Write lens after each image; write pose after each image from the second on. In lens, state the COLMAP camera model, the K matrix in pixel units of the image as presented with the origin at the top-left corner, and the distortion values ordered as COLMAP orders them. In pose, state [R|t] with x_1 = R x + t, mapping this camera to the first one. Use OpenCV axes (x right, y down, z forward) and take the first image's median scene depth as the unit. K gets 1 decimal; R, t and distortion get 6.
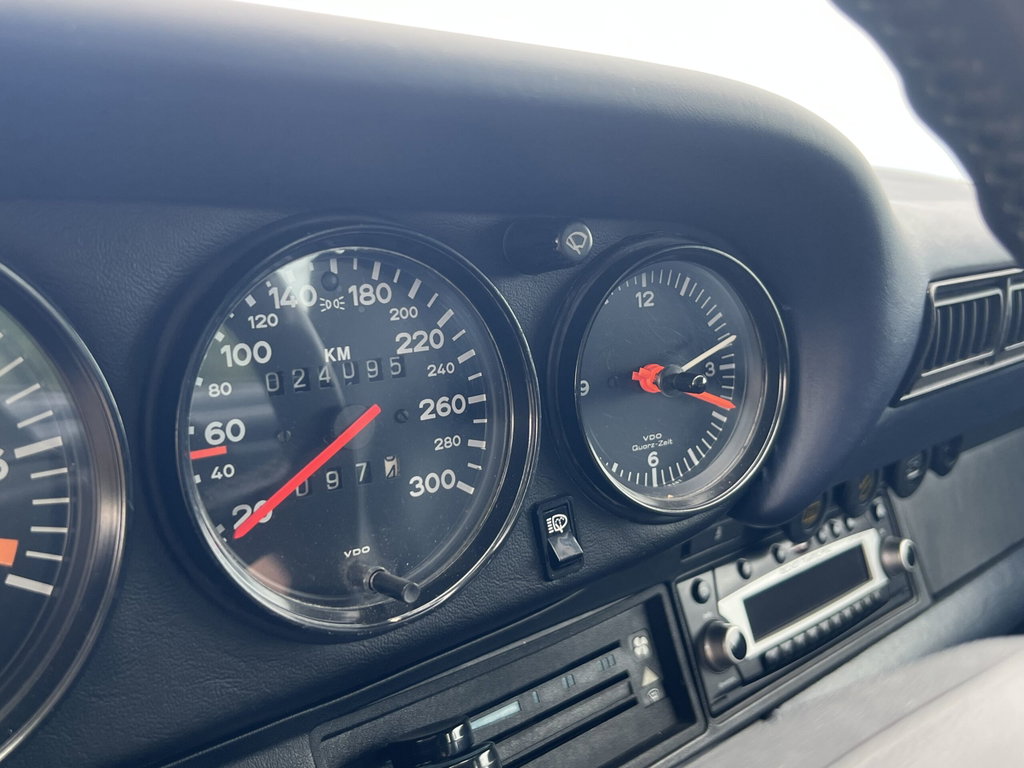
lens RADIAL K [[1103.6, 0, 512.0], [0, 1103.6, 384.0], [0, 0, 1]] dist [0.005684, -0.000319]
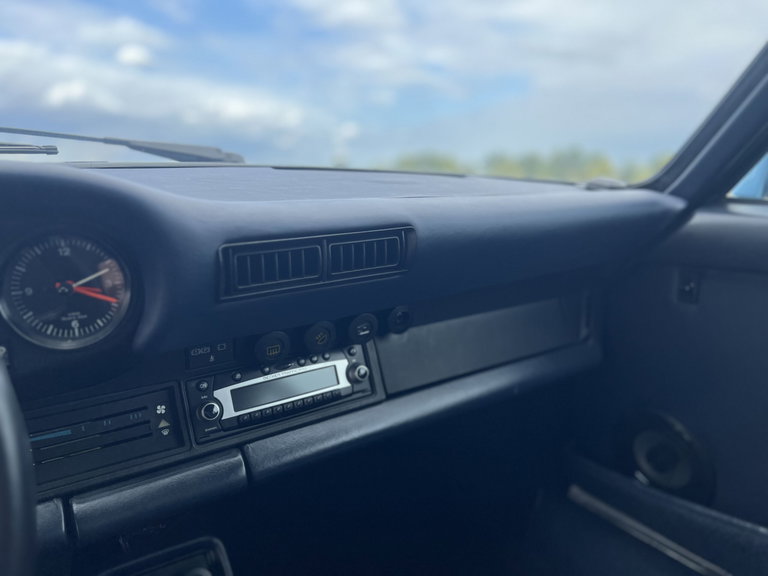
lens RADIAL K [[582.8, 0, 387.0], [0, 582.8, 295.5], [0, 0, 1]] dist [0.042367, -0.055560]
pose [[0.981015, 0.027742, -0.191936, 0.974079], [-0.019681, 0.998848, 0.043775, -0.053050], [0.192929, -0.039166, 0.980431, -0.029481]]
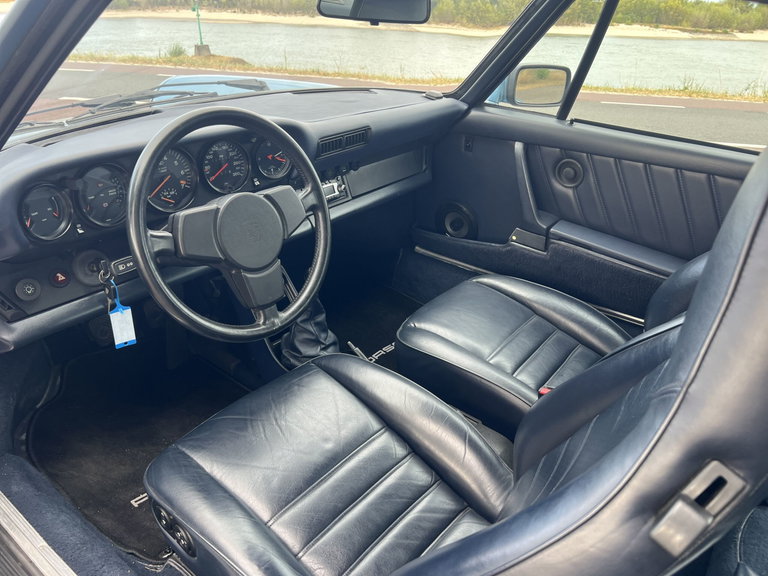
lens RADIAL K [[595.2, 0, 381.5], [0, 595.2, 290.3], [0, 0, 1]] dist [0.083601, -0.127748]
pose [[0.992741, -0.028310, 0.116897, 0.334288], [-0.006703, 0.957372, 0.288779, -0.273142], [-0.120089, -0.287466, 0.950233, -2.601799]]
